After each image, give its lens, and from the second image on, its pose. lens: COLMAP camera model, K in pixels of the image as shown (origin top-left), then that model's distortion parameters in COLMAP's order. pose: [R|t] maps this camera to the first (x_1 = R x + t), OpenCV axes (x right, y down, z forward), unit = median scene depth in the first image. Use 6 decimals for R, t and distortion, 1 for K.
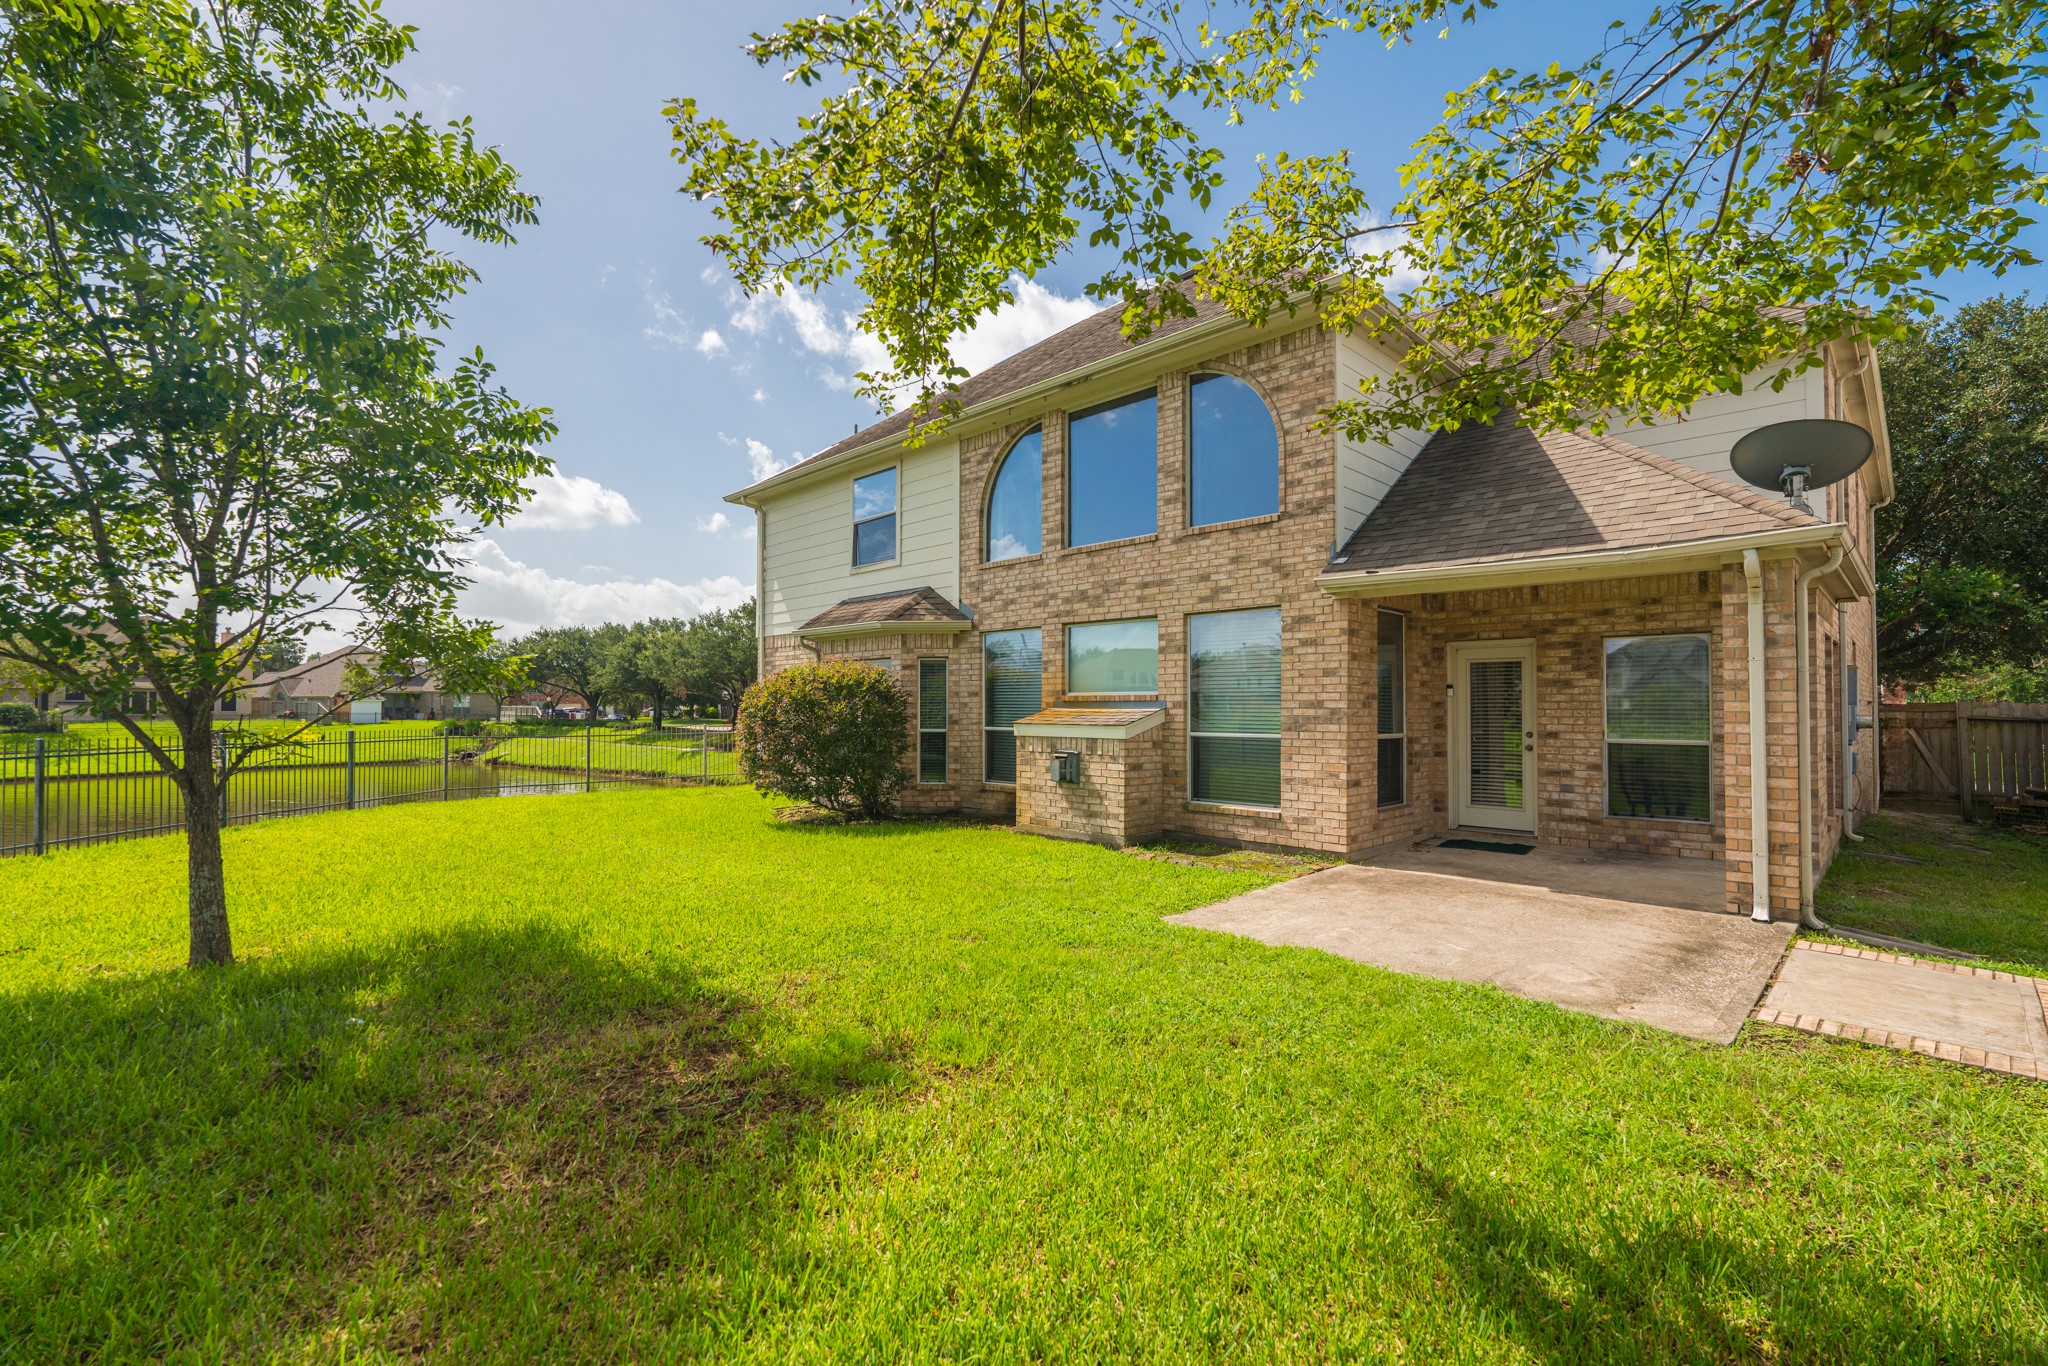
lens RADIAL K [[905.7, 0, 1032.6], [0, 905.7, 691.4], [0, 0, 1]] dist [-0.007266, 0.001322]
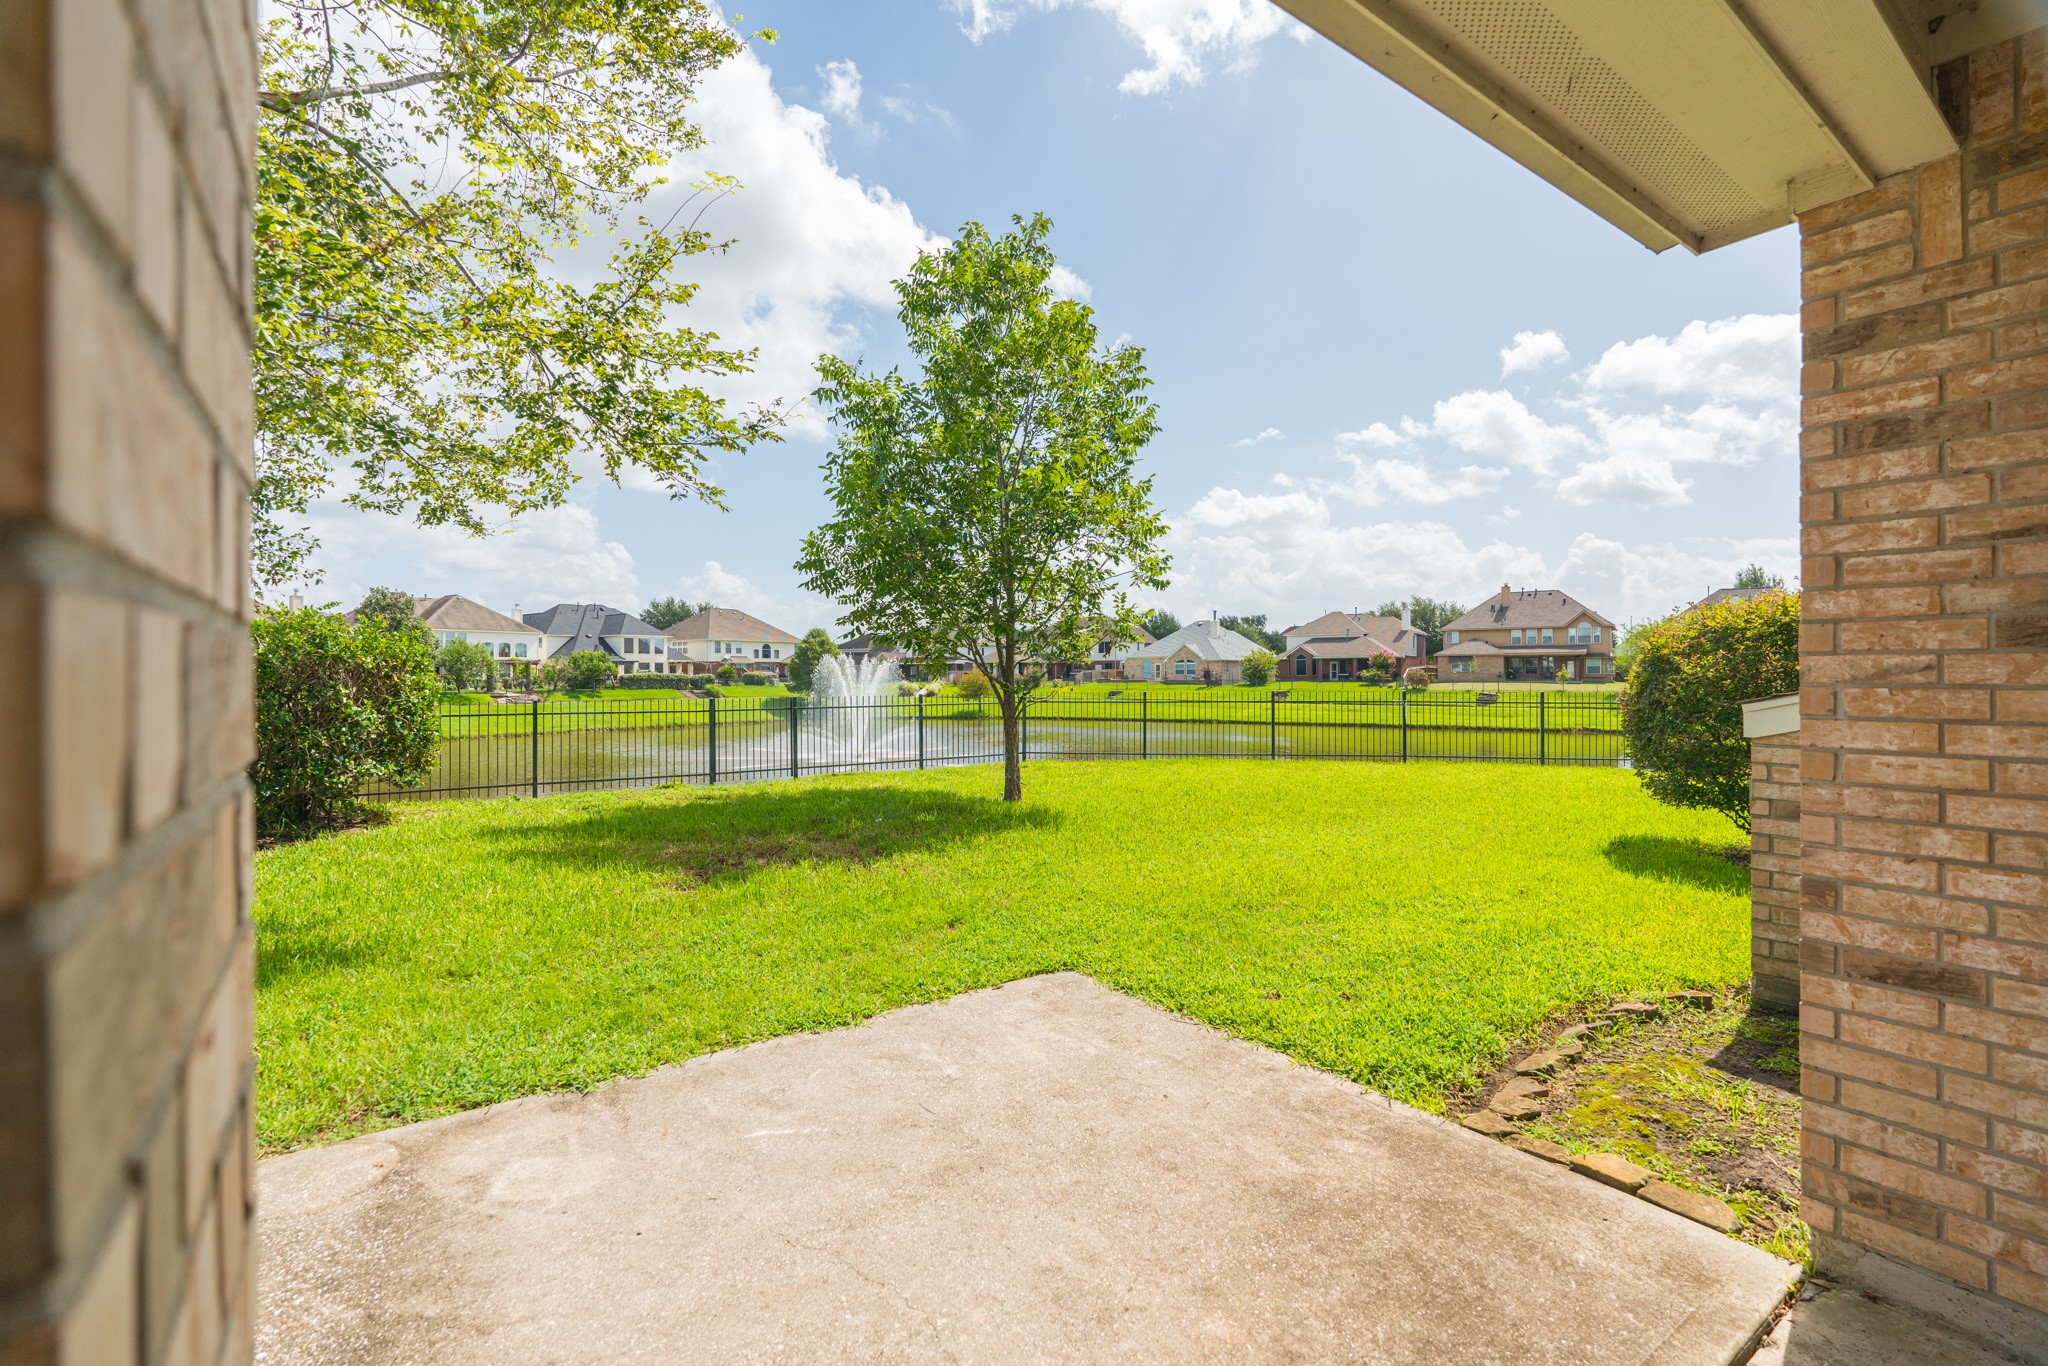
lens RADIAL K [[905.7, 0, 1027.3], [0, 905.7, 697.7], [0, 0, 1]] dist [-0.007266, 0.001322]
pose [[-0.170408, 0.016310, -0.985239, 0.833747], [0.020461, 0.999706, 0.013011, 0.025674], [0.985161, -0.017942, -0.170692, 1.085640]]
